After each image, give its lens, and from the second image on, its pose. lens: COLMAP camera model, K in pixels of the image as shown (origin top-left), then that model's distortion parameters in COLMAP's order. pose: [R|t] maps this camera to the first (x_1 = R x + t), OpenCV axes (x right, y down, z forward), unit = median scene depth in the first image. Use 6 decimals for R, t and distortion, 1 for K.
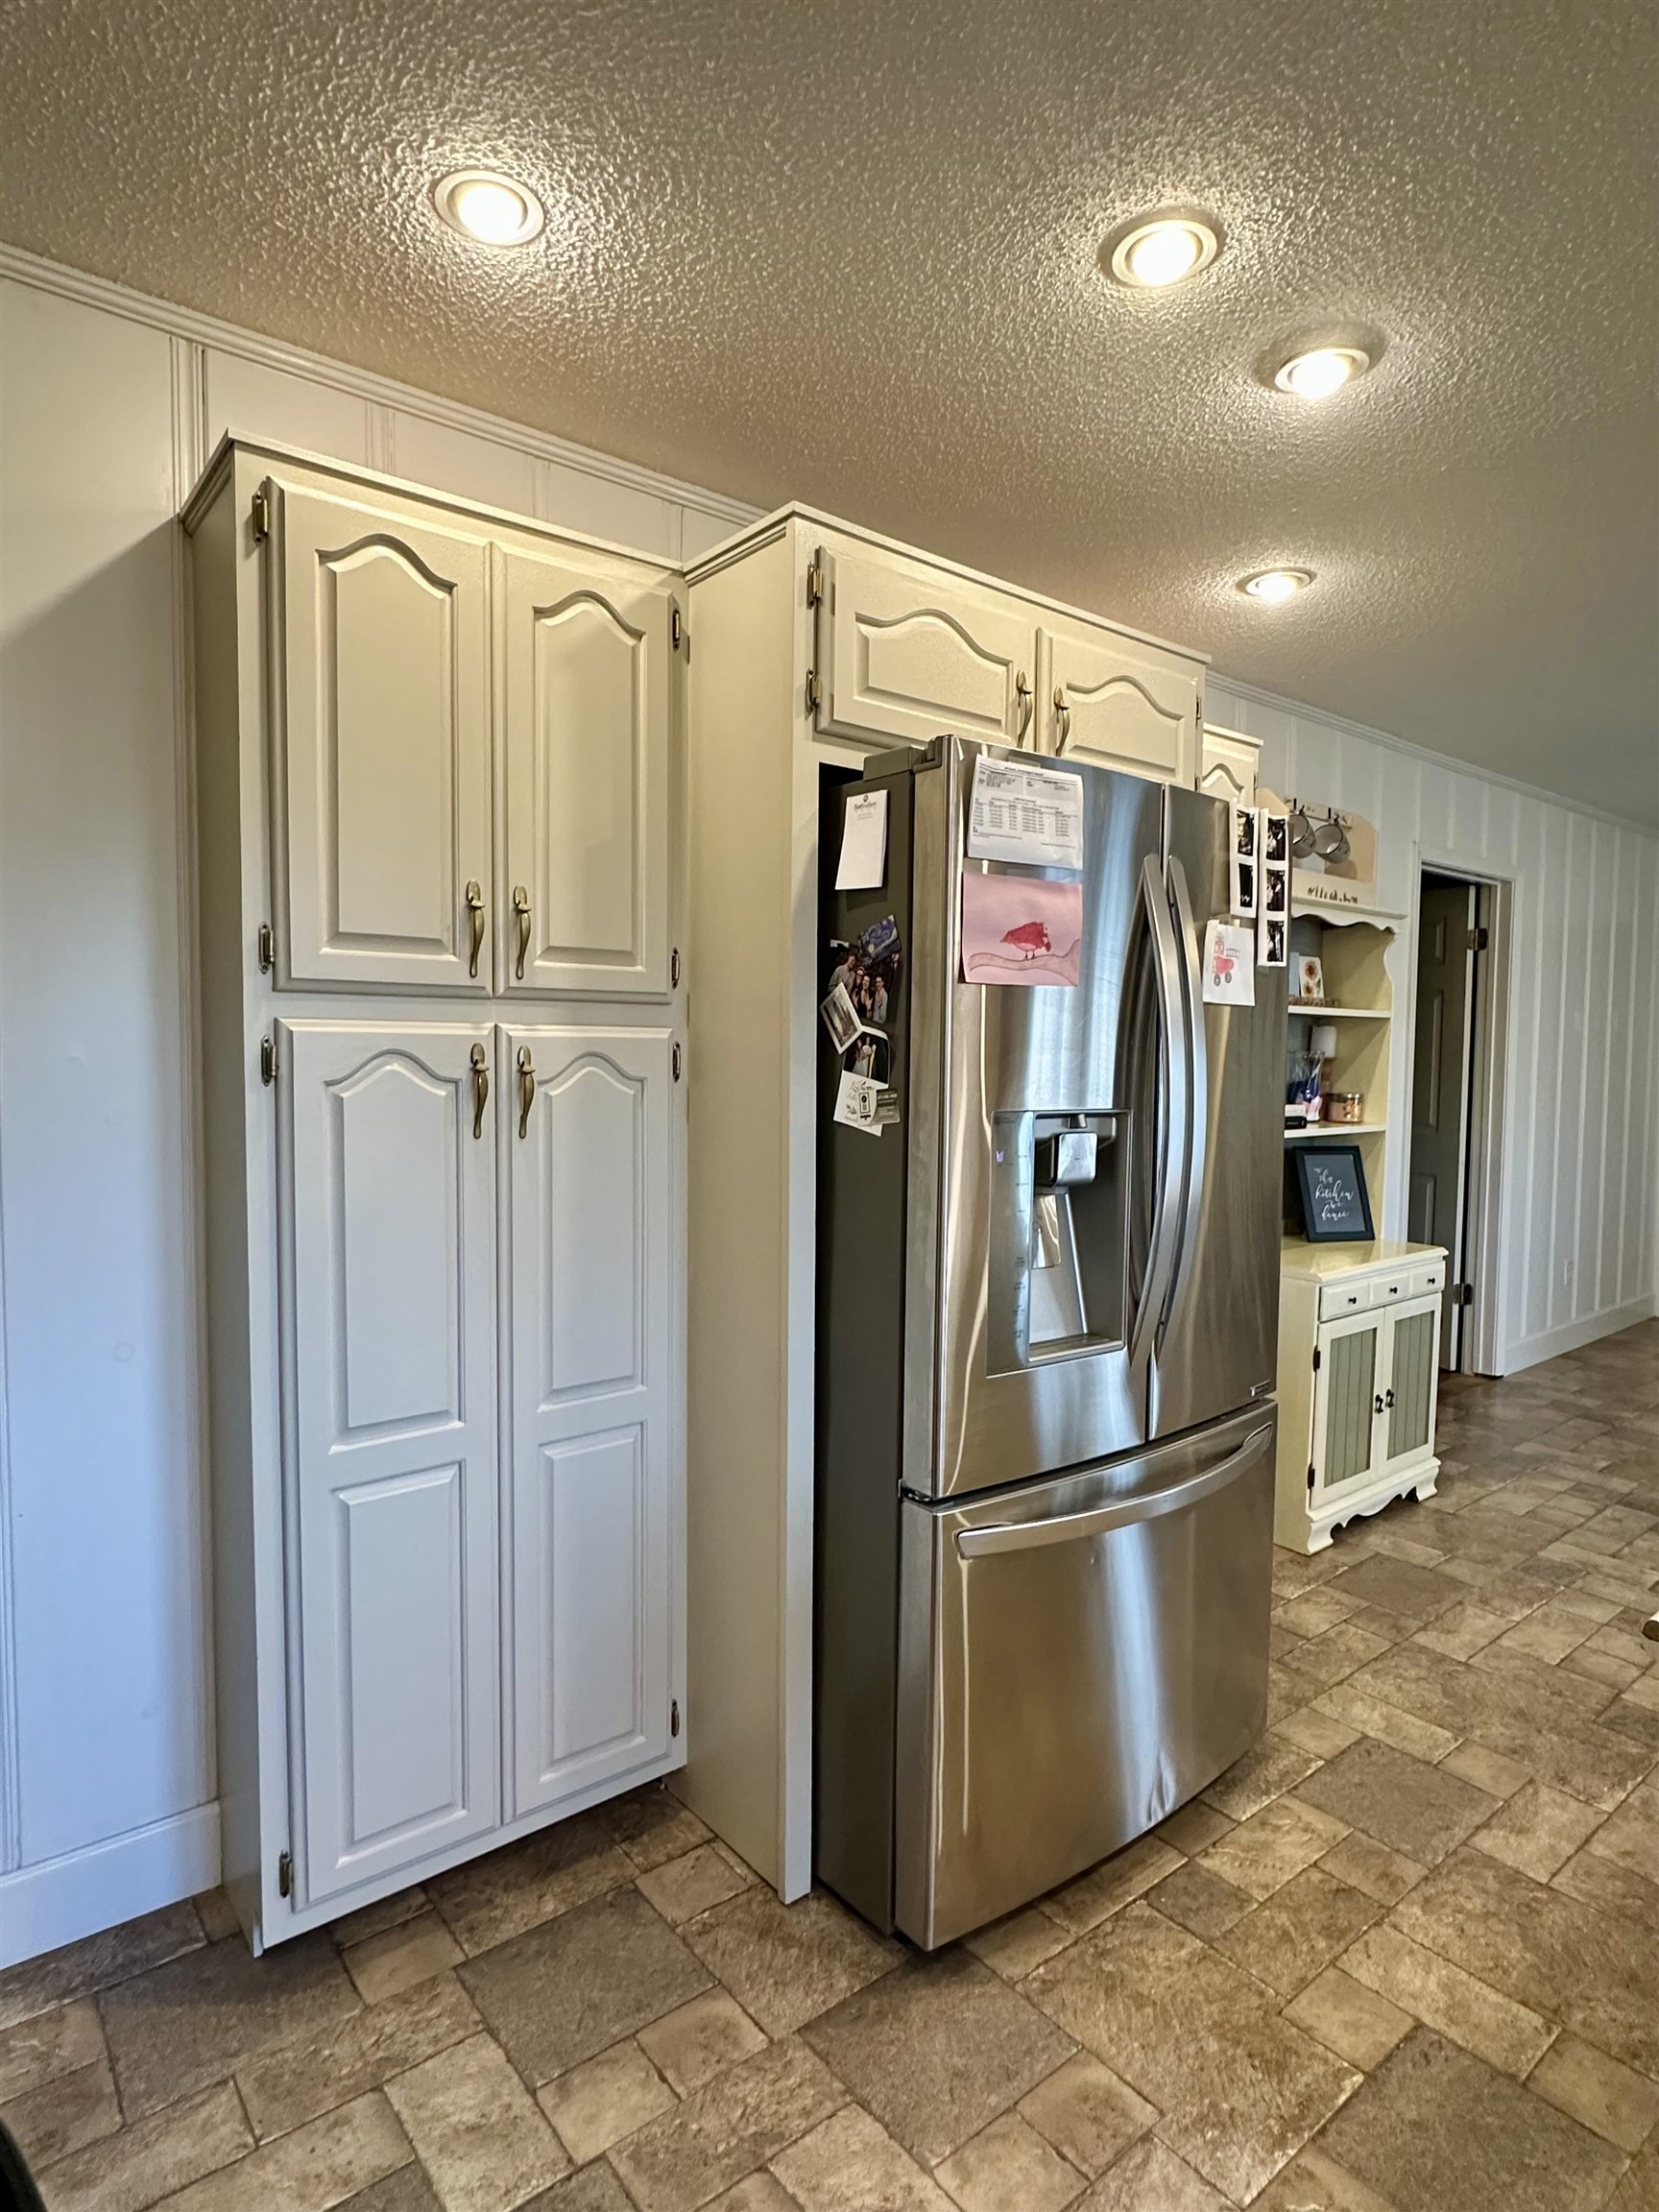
lens RADIAL K [[1189.9, 0, 829.5], [0, 1189.9, 1106.0], [0, 0, 1]] dist [-0.000596, -0.001017]
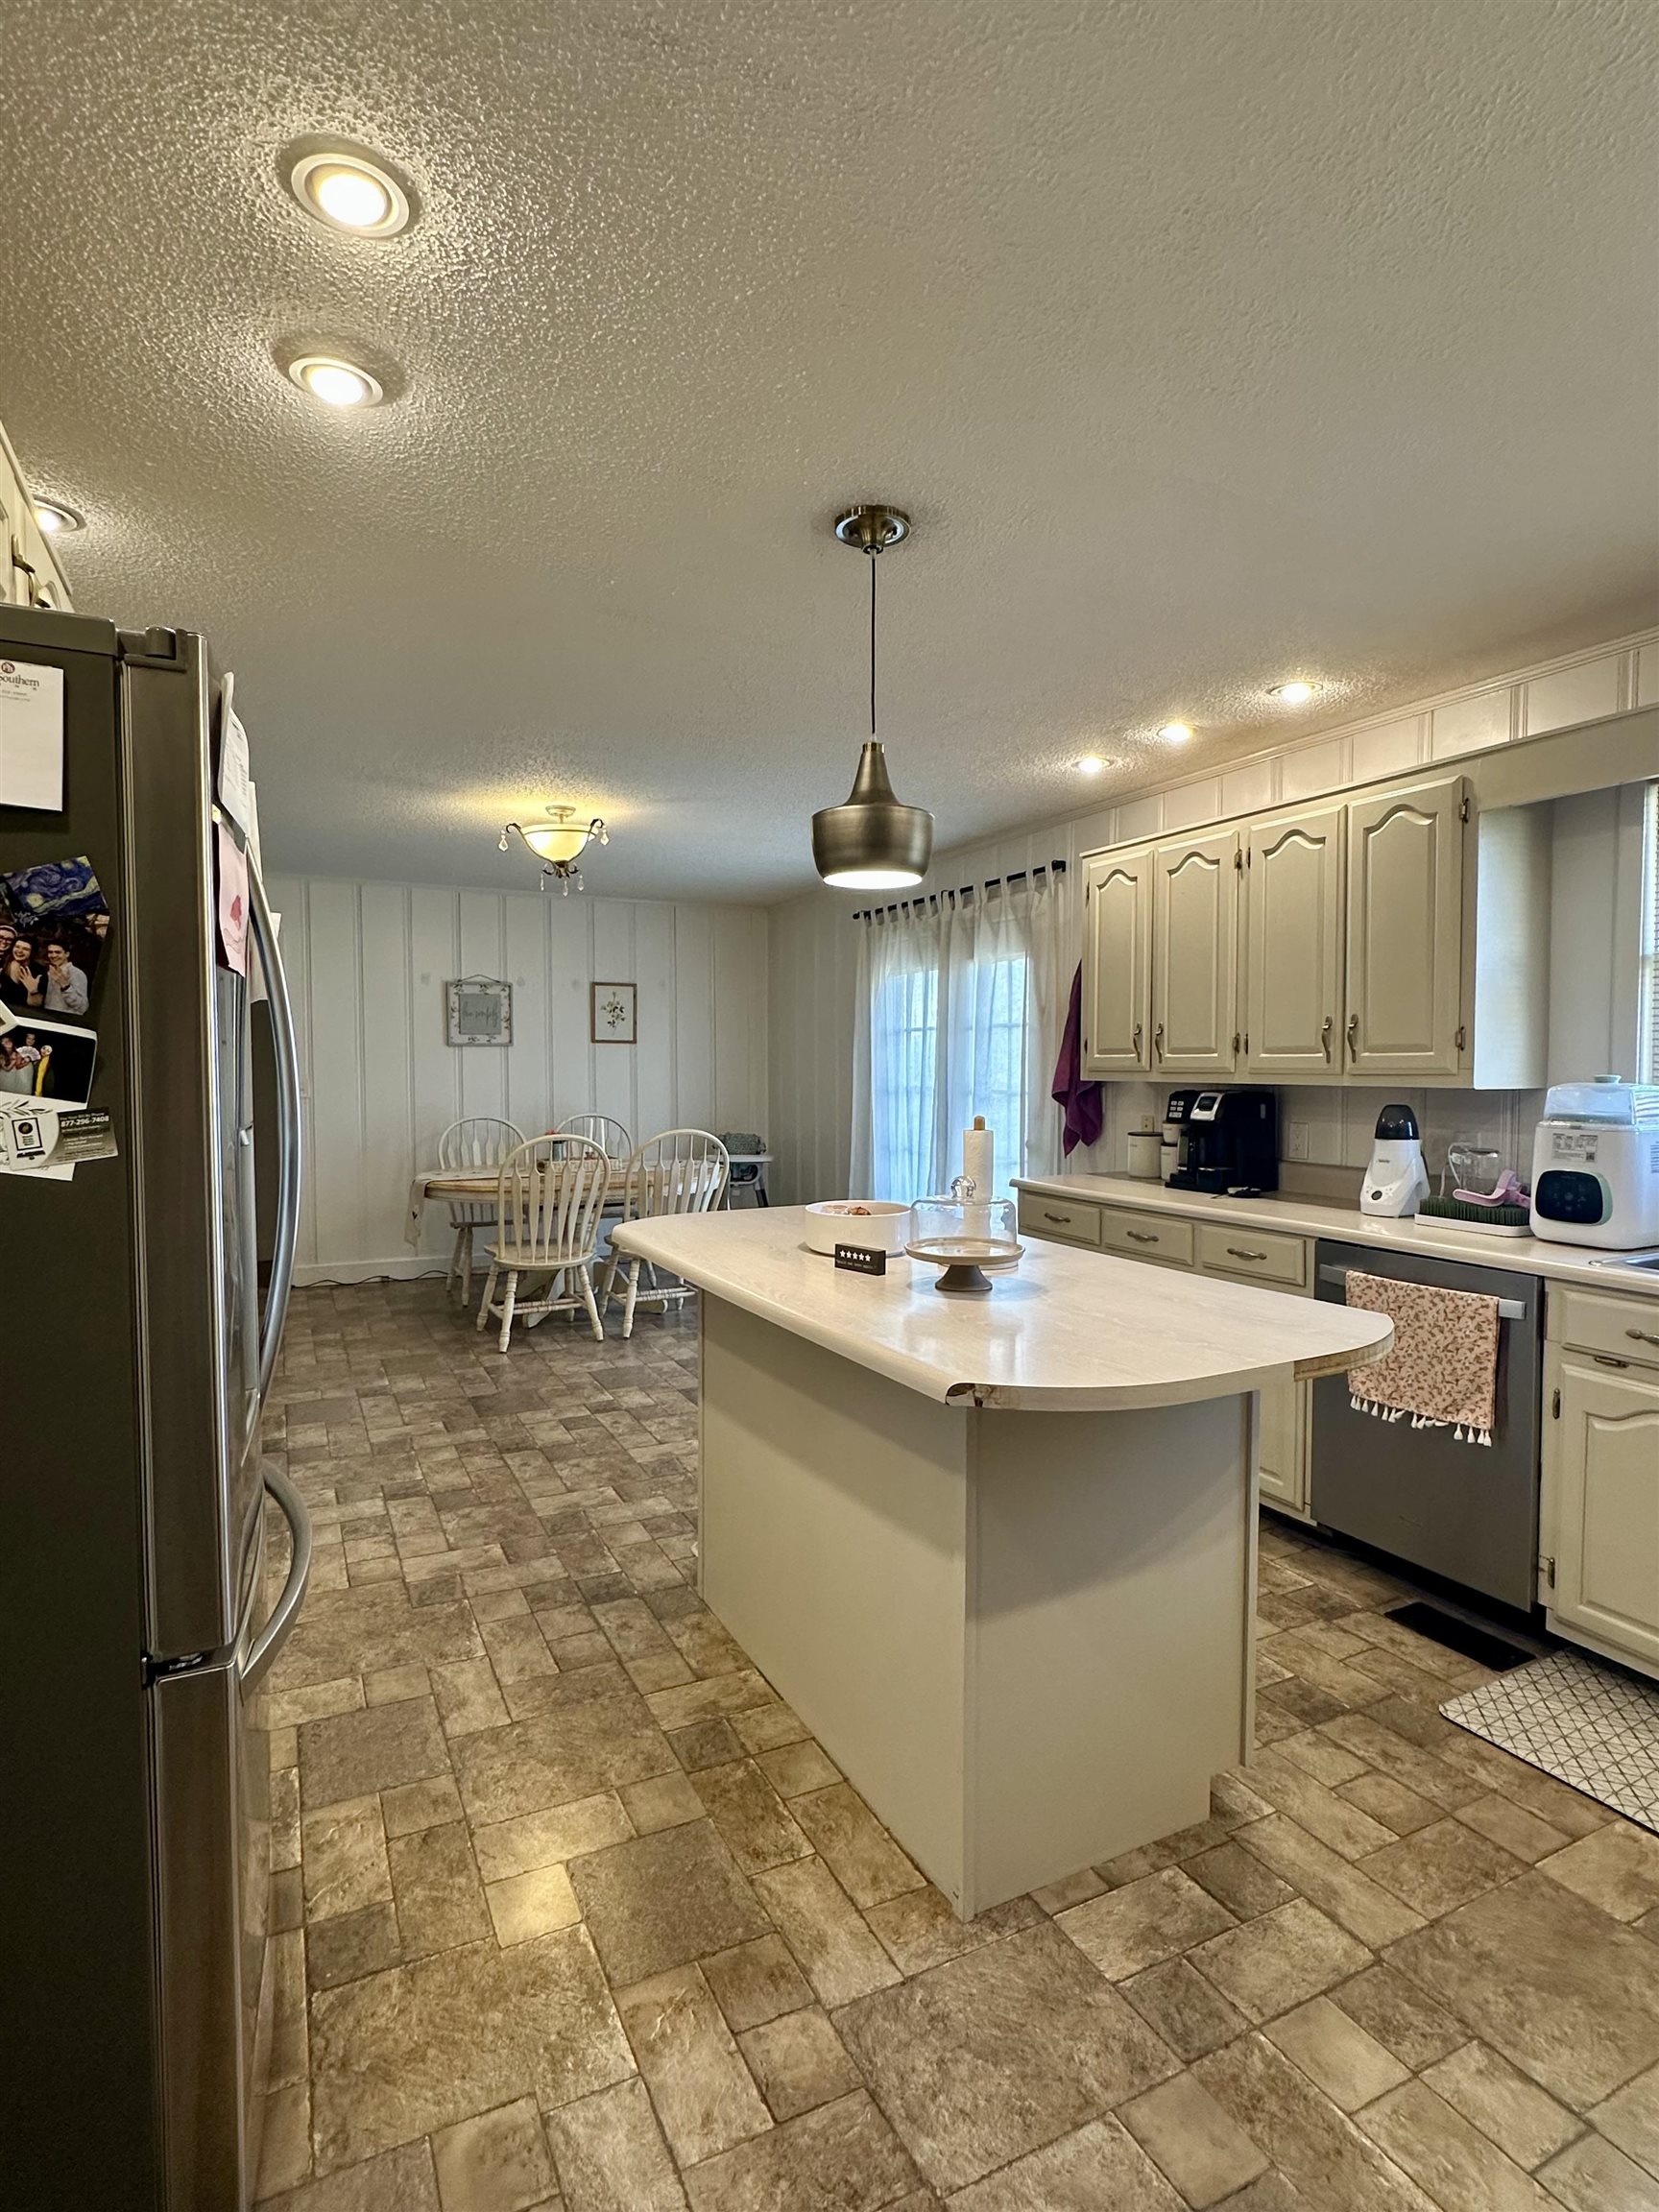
lens RADIAL K [[1110.9, 0, 829.5], [0, 1110.9, 1106.0], [0, 0, 1]] dist [0.000574, -0.001462]
pose [[0.216300, -0.047219, 0.975184, -0.479207], [0.049925, 0.998058, 0.037253, -0.018979], [-0.975050, 0.040628, 0.218237, 0.439706]]
